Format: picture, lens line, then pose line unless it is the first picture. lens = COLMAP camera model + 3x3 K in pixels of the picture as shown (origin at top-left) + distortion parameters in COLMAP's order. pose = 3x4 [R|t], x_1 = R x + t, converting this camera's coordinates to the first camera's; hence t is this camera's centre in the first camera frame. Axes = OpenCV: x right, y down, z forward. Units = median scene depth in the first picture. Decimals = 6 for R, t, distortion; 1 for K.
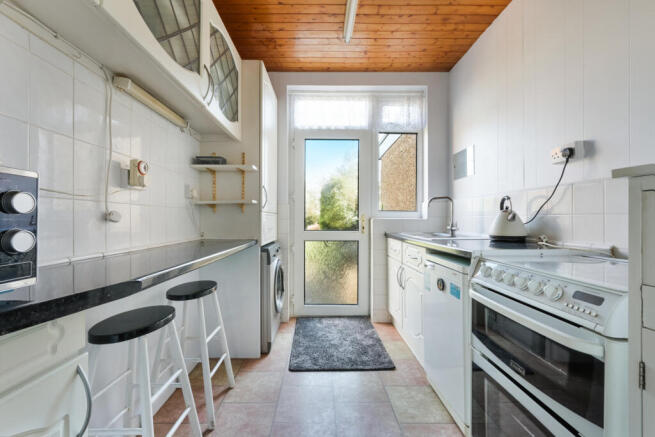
lens RADIAL K [[272.7, 0, 324.6], [0, 272.7, 220.6], [0, 0, 1]] dist [-0.000653, 0.000231]
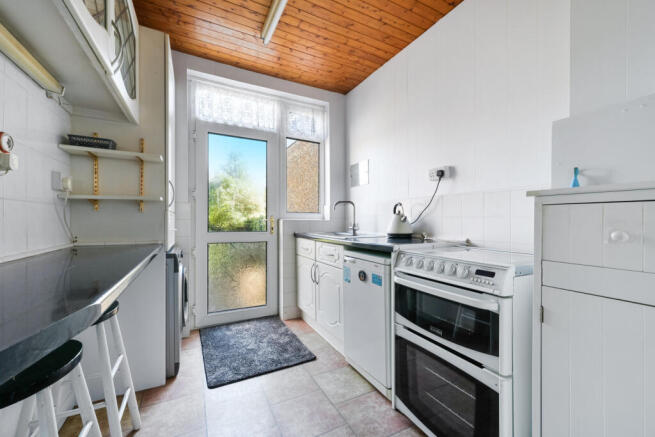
lens RADIAL K [[272.7, 0, 304.3], [0, 272.7, 218.6], [0, 0, 1]] dist [-0.000653, 0.000231]
pose [[0.886363, 0.007008, 0.462938, -0.256135], [-0.002324, 0.999940, -0.010688, -0.000247], [-0.462986, 0.008397, 0.886326, 0.050368]]
